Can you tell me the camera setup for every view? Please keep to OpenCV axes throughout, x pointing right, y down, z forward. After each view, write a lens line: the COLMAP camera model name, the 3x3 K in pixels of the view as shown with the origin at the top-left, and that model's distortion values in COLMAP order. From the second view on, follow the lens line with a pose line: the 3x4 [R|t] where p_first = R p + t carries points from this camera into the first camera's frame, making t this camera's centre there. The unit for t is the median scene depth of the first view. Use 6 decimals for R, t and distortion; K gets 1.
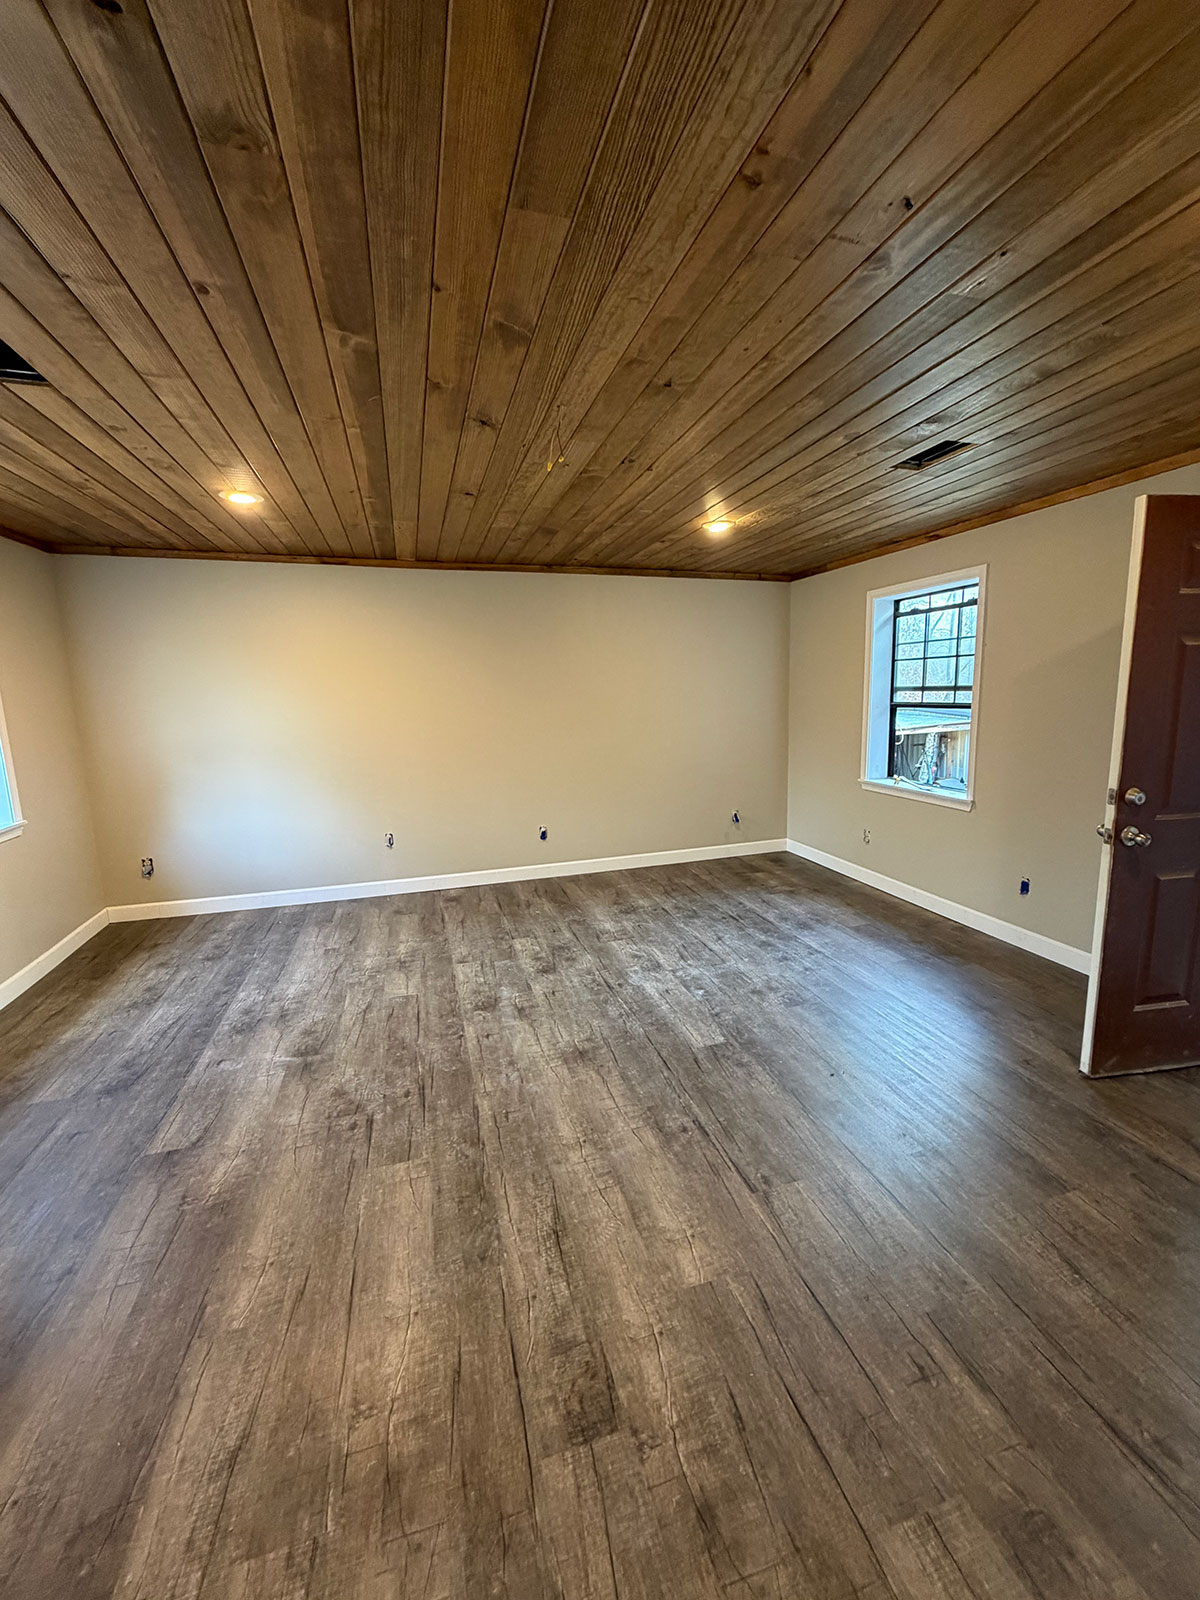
lens RADIAL K [[636.8, 0, 603.5], [0, 636.8, 800.4], [0, 0, 1]] dist [-0.003953, 0.000074]
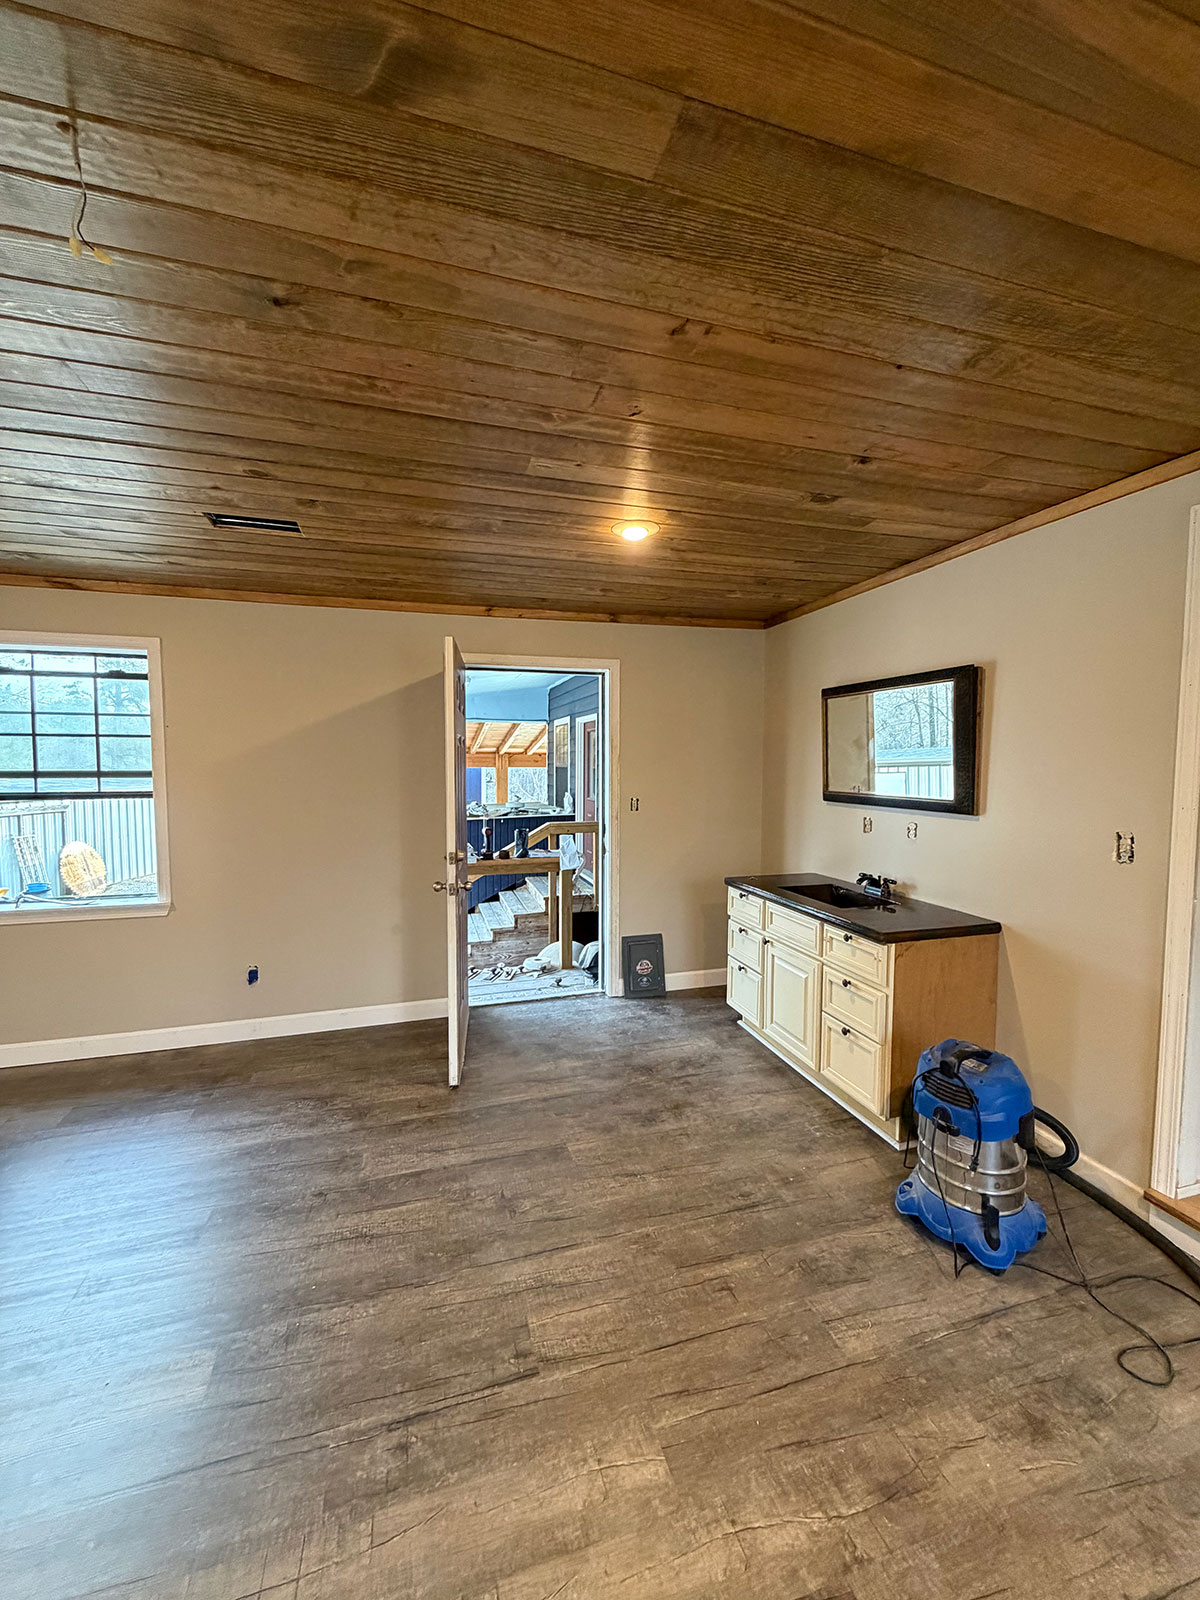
lens RADIAL K [[636.8, 0, 600.3], [0, 636.8, 797.6], [0, 0, 1]] dist [-0.003953, 0.000074]
pose [[-0.010226, -0.026828, 0.999588, -0.494931], [0.168446, 0.985308, 0.028168, -0.113015], [-0.985658, 0.168665, -0.005557, 0.693762]]
